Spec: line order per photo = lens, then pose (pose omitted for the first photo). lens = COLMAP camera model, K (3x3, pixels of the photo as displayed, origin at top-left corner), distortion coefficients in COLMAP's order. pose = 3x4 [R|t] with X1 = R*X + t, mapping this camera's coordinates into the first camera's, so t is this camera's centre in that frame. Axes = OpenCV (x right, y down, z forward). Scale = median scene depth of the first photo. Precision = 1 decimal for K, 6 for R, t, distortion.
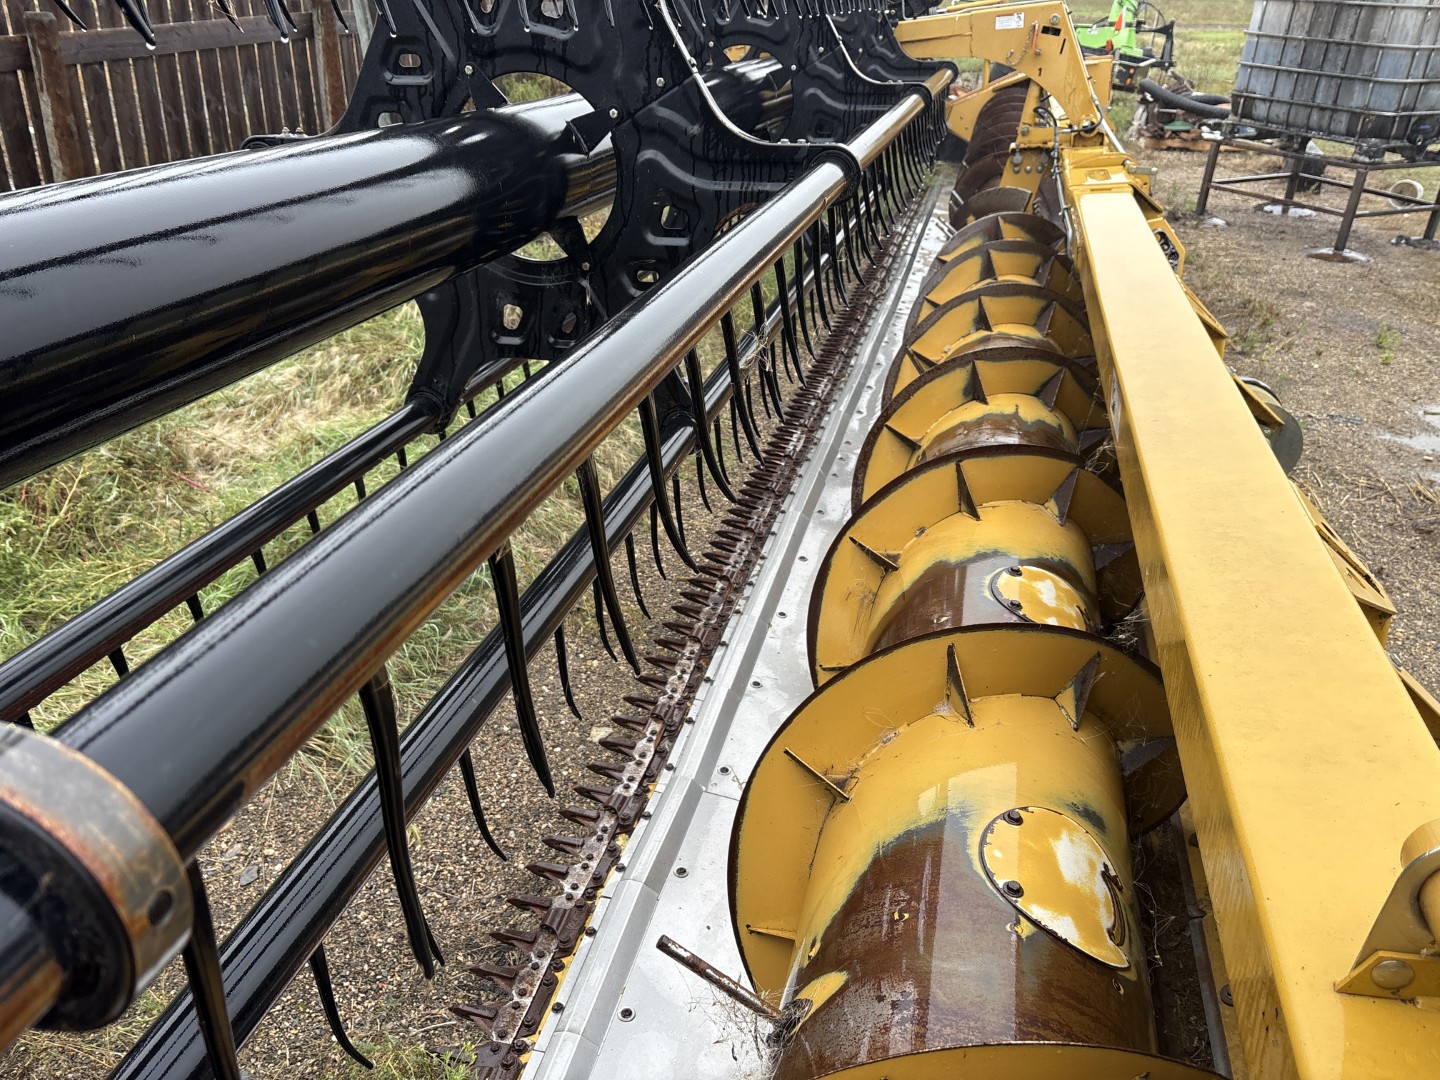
lens RADIAL K [[1113.9, 0, 720.0], [0, 1113.9, 540.0], [0, 0, 1]] dist [0.021715, -0.002240]
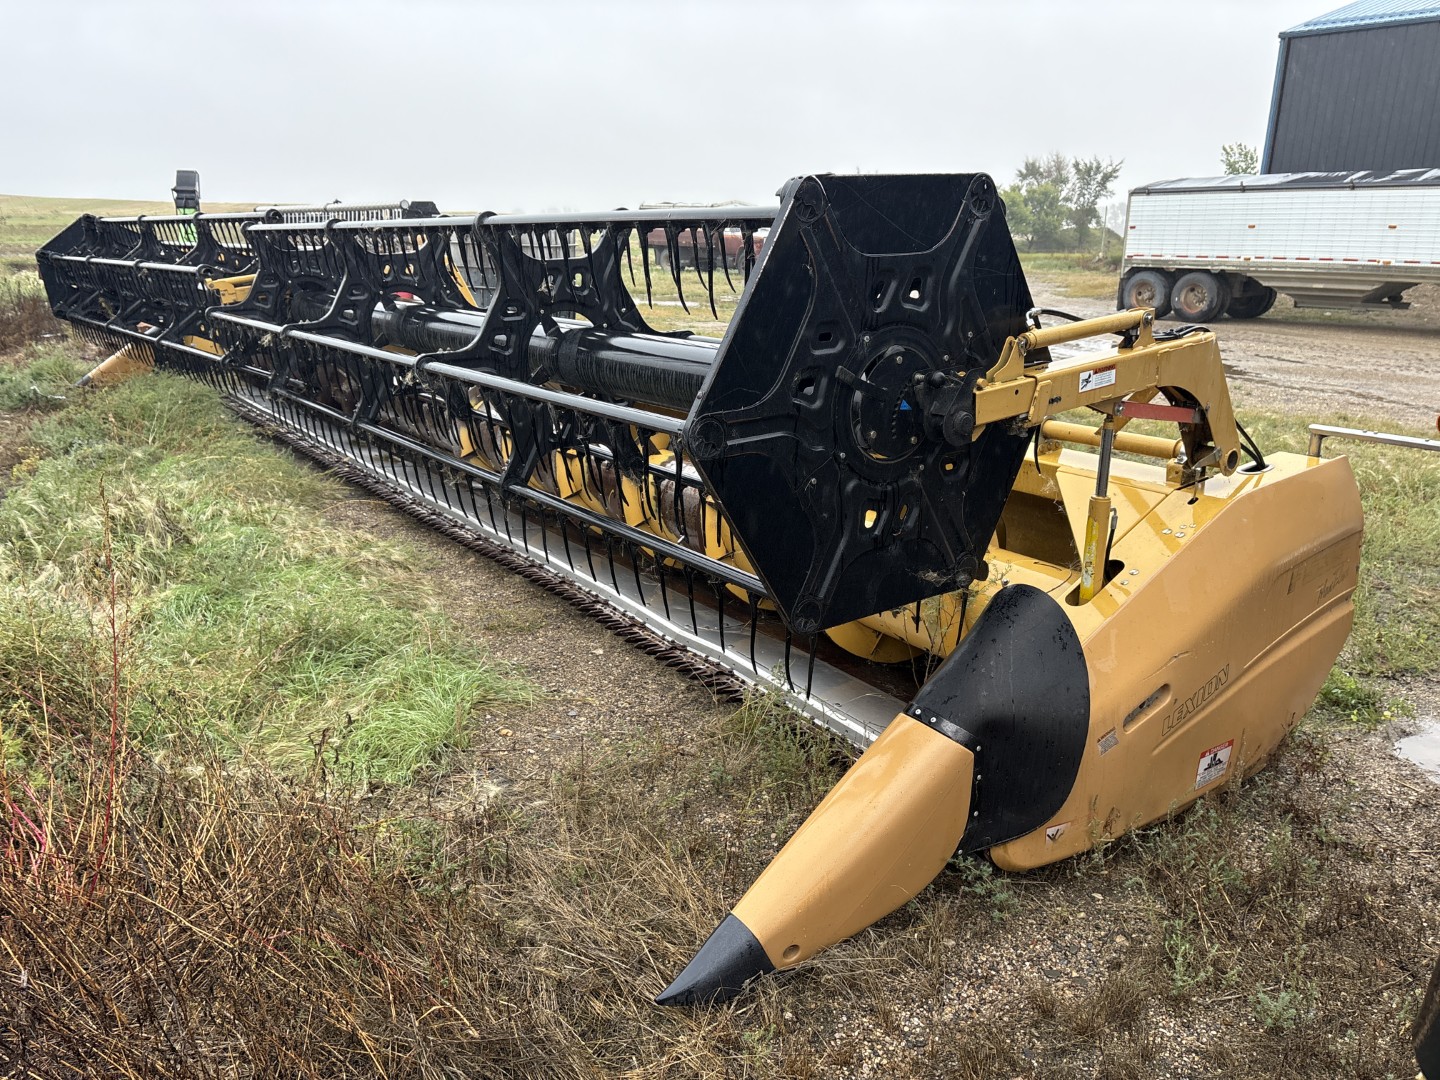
lens RADIAL K [[1113.9, 0, 720.0], [0, 1113.9, 540.0], [0, 0, 1]] dist [0.021715, -0.002240]
pose [[0.649297, -0.220878, 0.727754, -0.406142], [0.342766, 0.939192, -0.020763, 0.035050], [-0.678914, 0.262930, 0.685524, -0.137384]]
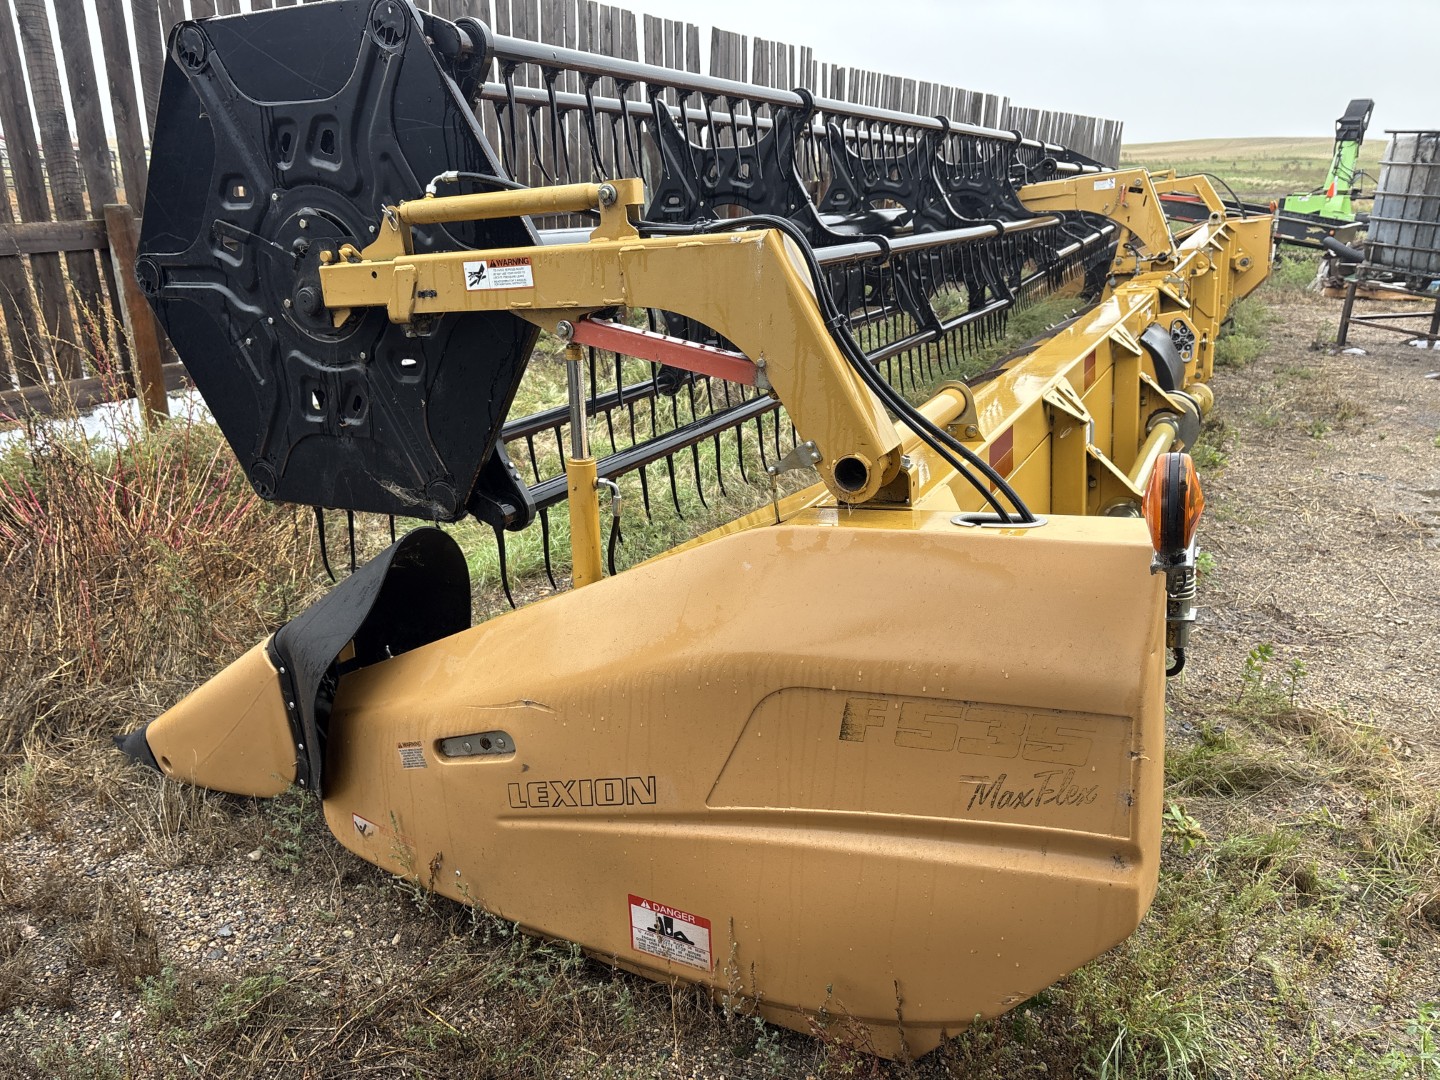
lens RADIAL K [[1113.9, 0, 720.0], [0, 1113.9, 540.0], [0, 0, 1]] dist [0.021715, -0.002240]
pose [[0.977231, 0.045839, -0.207167, 0.063731], [-0.074576, 0.988292, -0.133107, 0.112334], [0.198640, 0.145526, 0.969208, -0.216641]]
